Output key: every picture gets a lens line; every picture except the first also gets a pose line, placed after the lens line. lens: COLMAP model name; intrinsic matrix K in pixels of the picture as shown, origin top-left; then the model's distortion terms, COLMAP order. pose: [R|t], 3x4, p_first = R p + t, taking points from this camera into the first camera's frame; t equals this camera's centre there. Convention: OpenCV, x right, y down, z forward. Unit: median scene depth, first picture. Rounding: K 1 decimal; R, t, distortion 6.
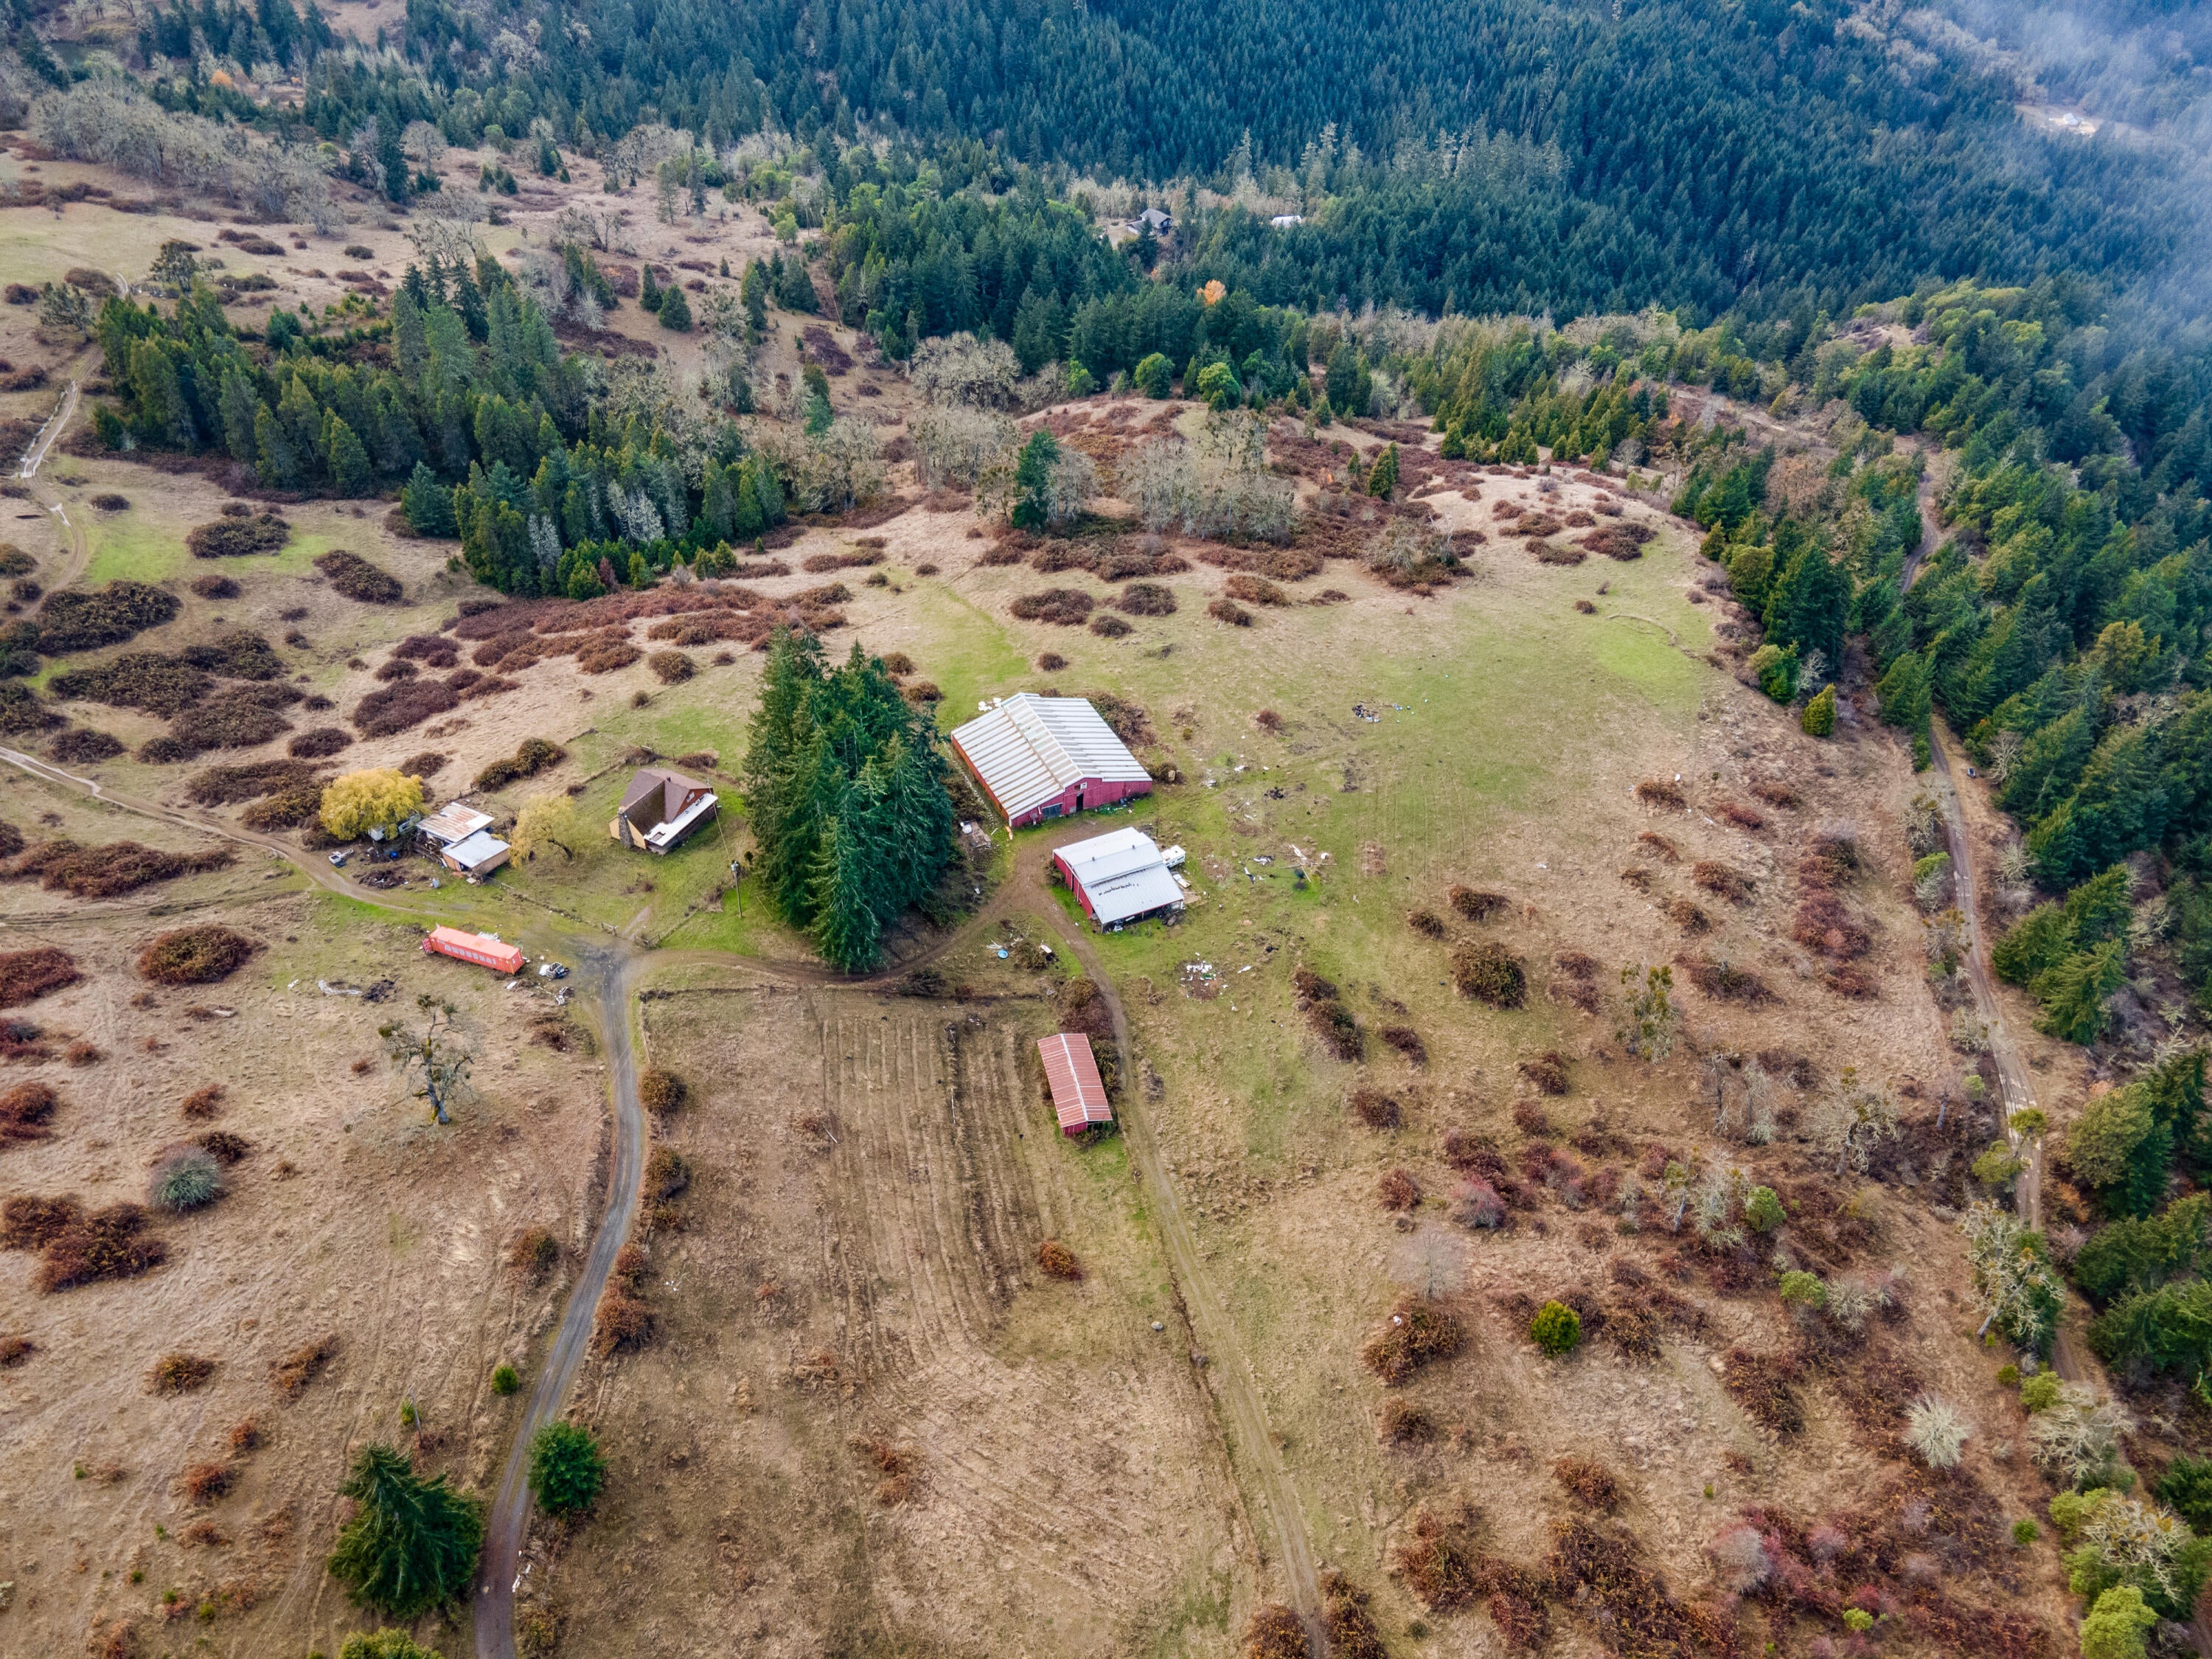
lens RADIAL K [[1596.6, 0, 1106.0], [0, 1596.6, 829.5], [0, 0, 1]] dist [0.030491, 0.035729]
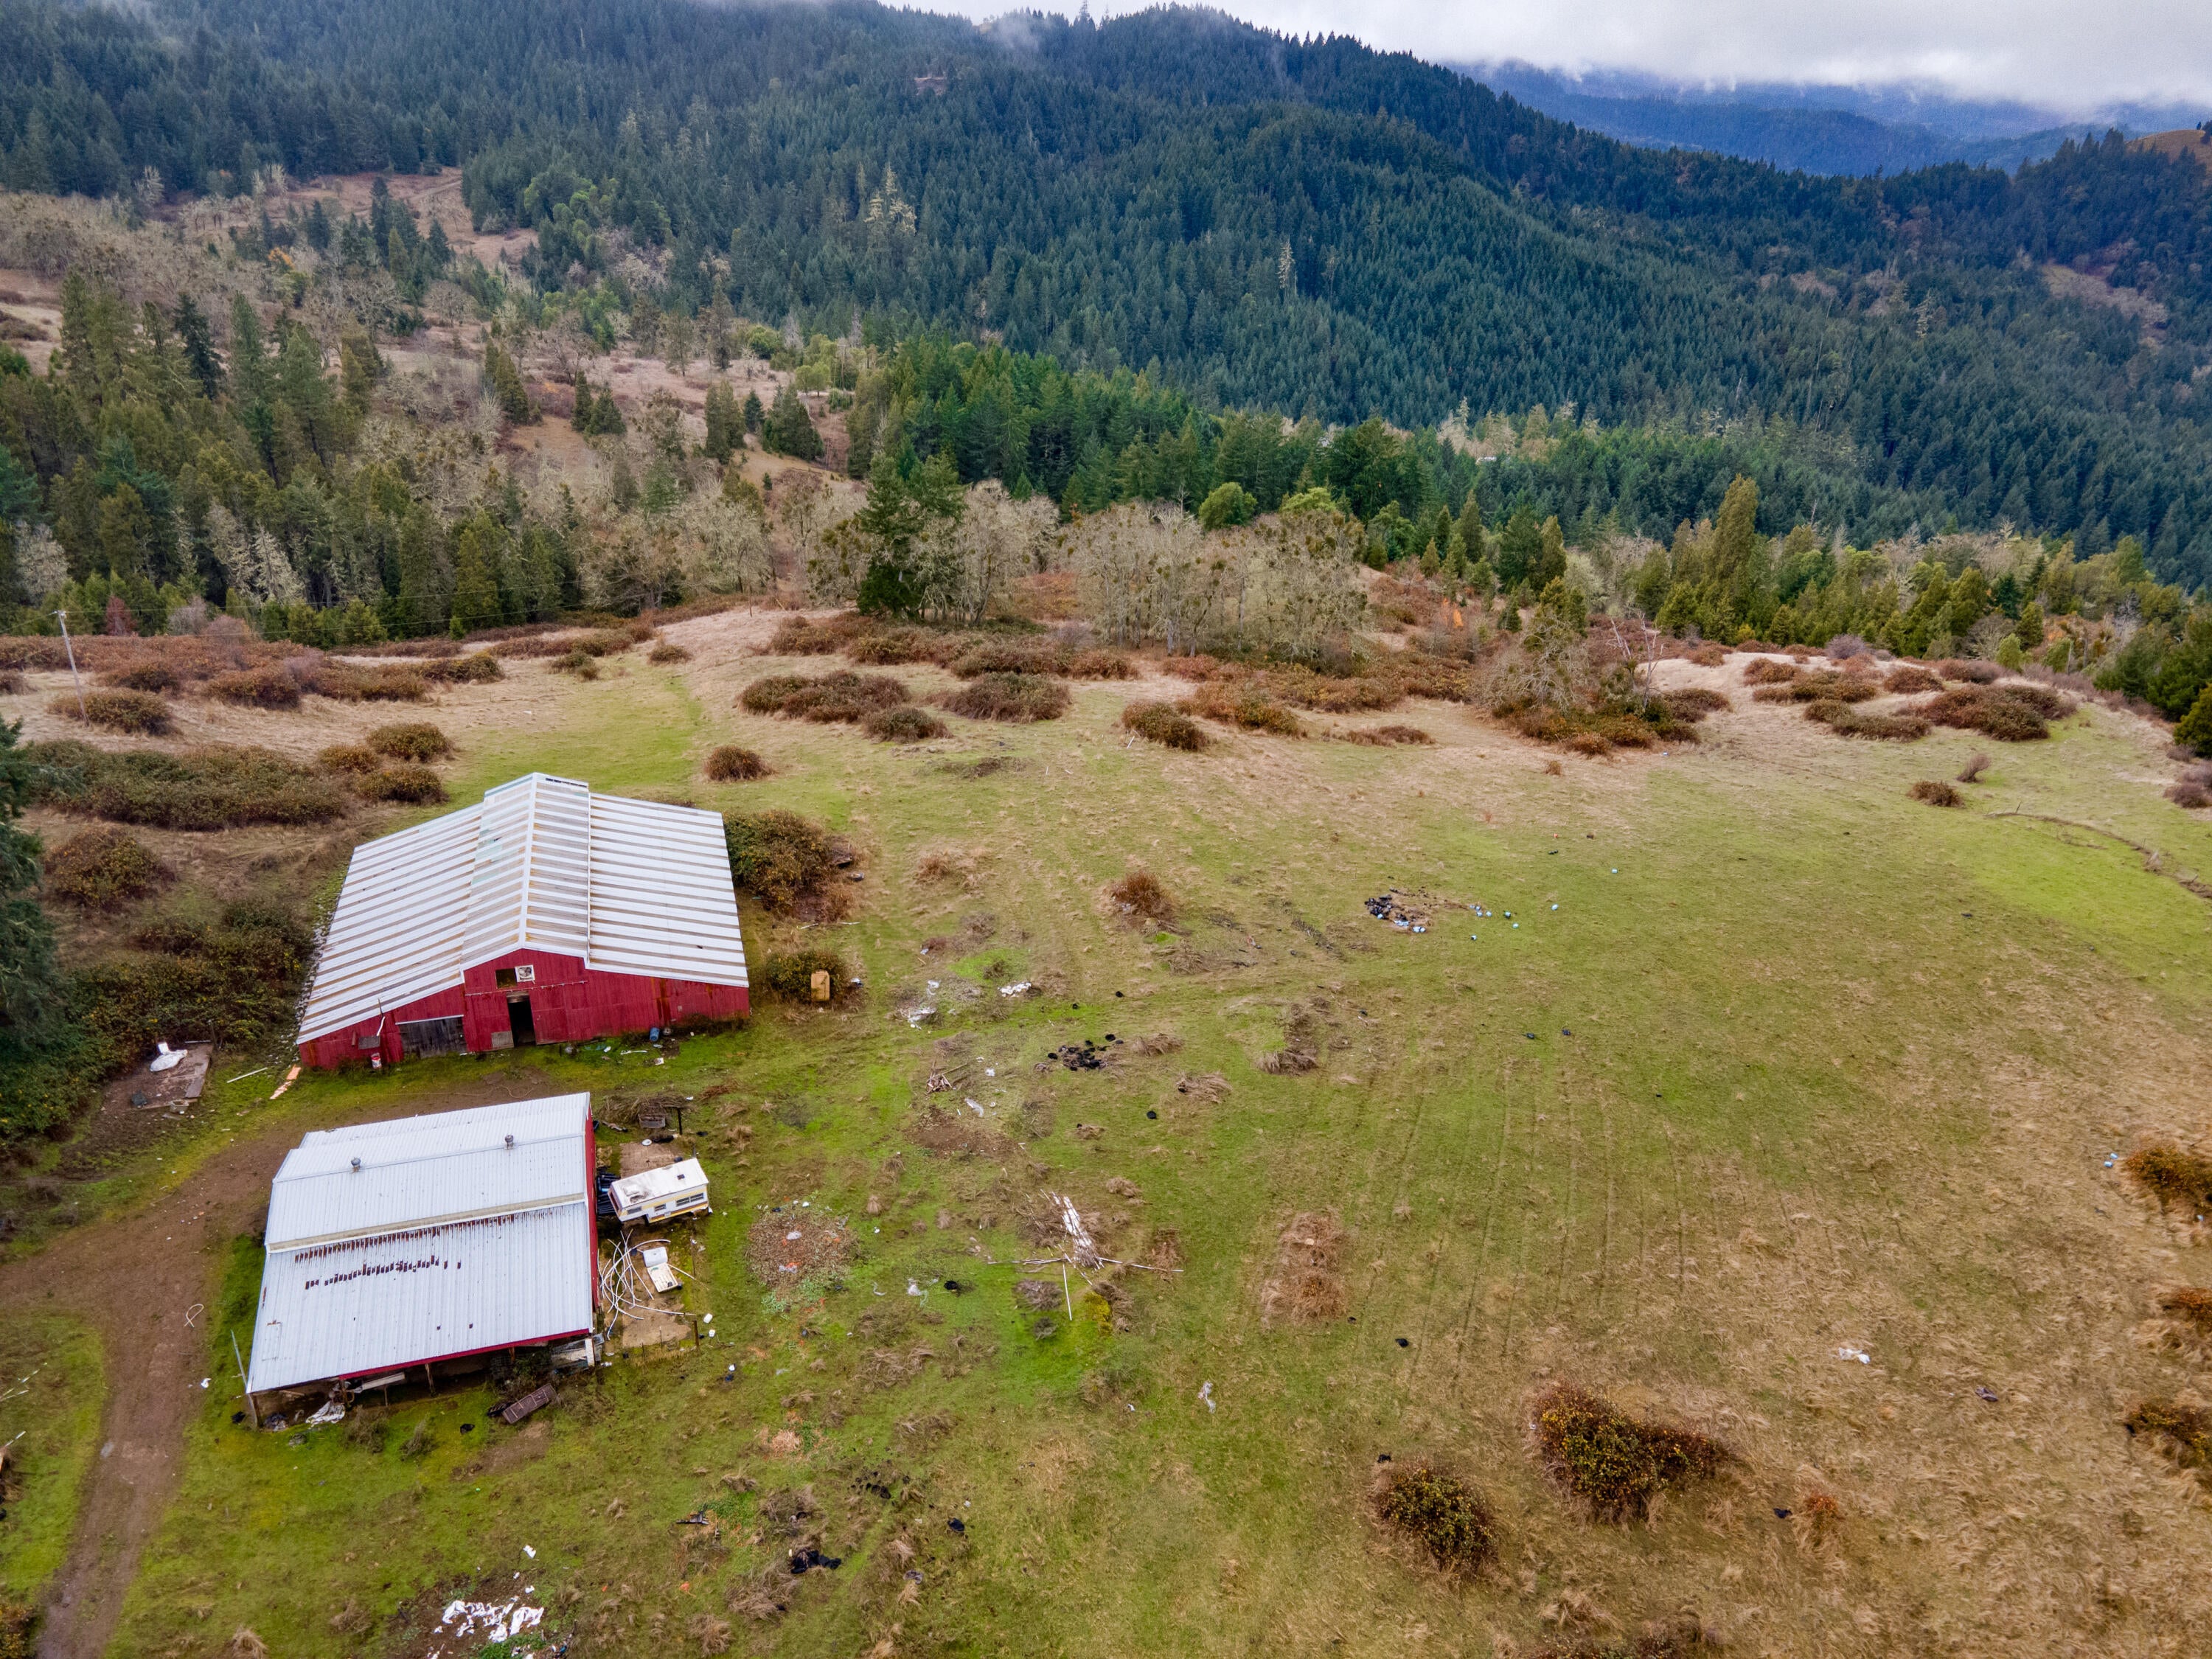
lens RADIAL K [[1596.6, 0, 1106.0], [0, 1596.6, 829.5], [0, 0, 1]] dist [0.030491, 0.035729]
pose [[0.984127, 0.065932, -0.164766, 0.144385], [-0.103363, 0.967645, -0.230171, 0.009461], [0.144259, 0.243548, 0.959100, 0.541342]]
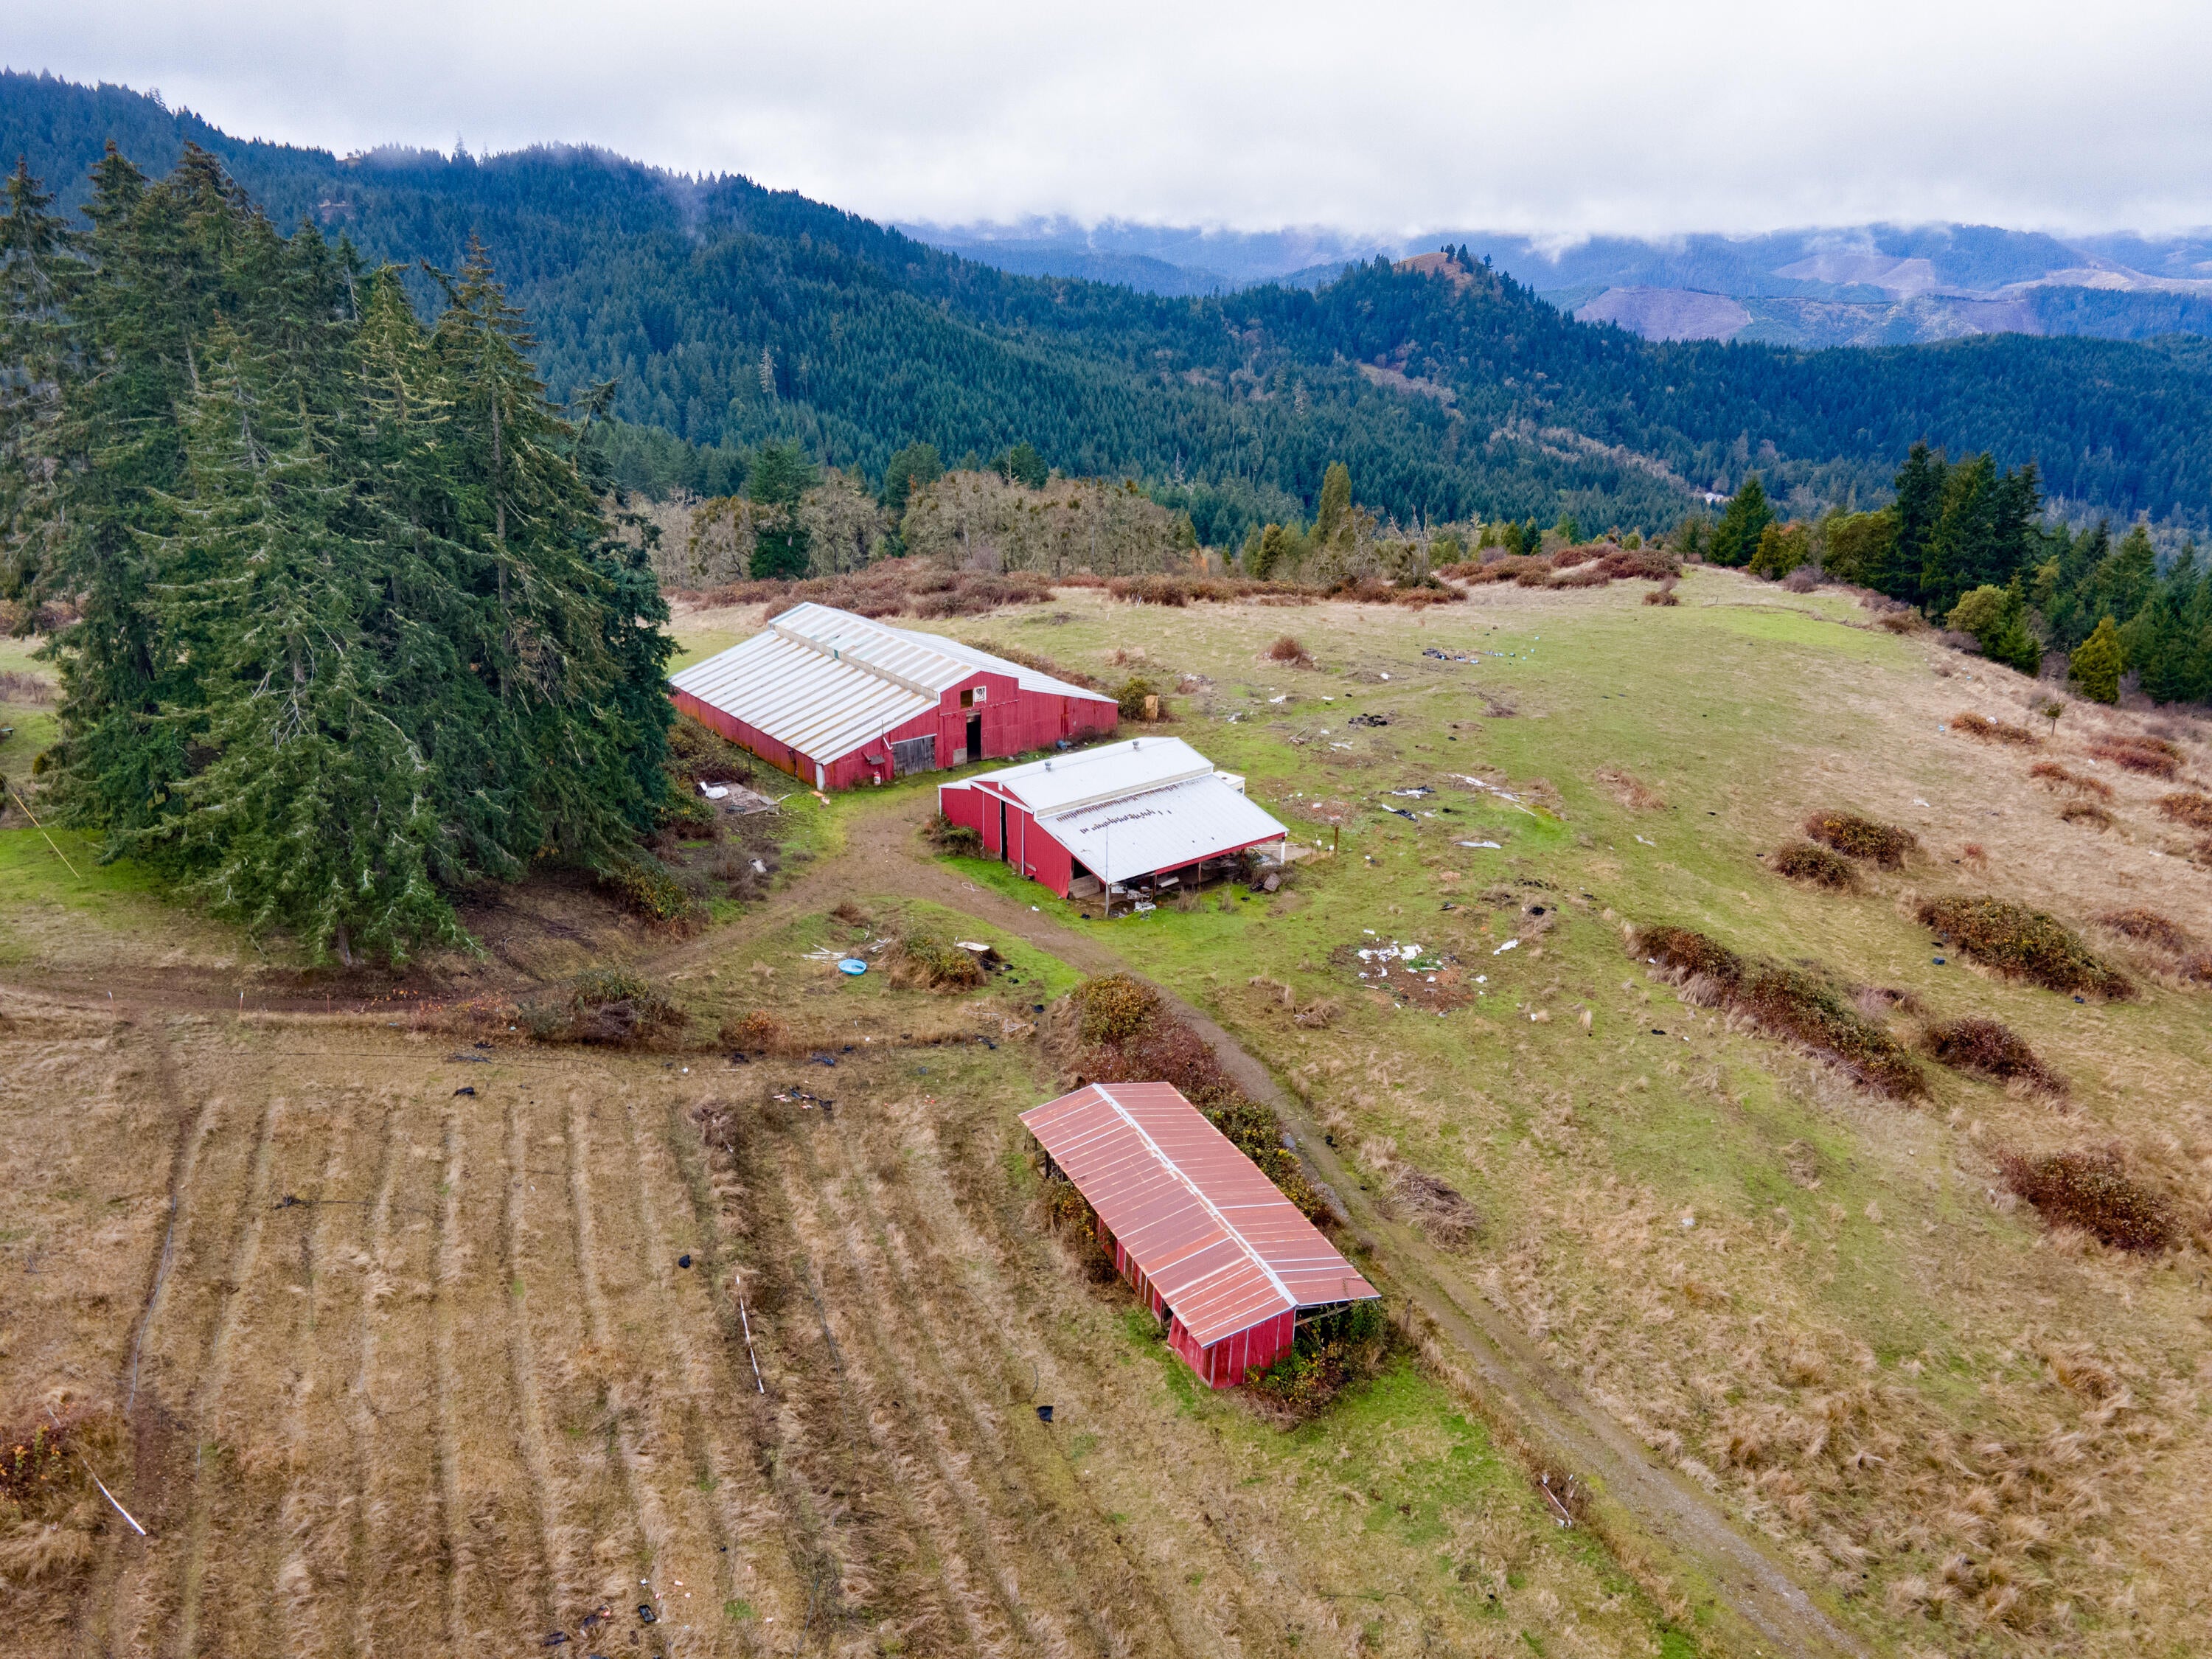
lens RADIAL K [[1607.1, 0, 1106.0], [0, 1607.1, 829.5], [0, 0, 1]] dist [0.001209, 0.089737]
pose [[0.978632, -0.096915, 0.181346, -0.052550], [0.149109, 0.941780, -0.301357, 0.120682], [-0.141582, 0.321958, 0.936108, 0.486431]]
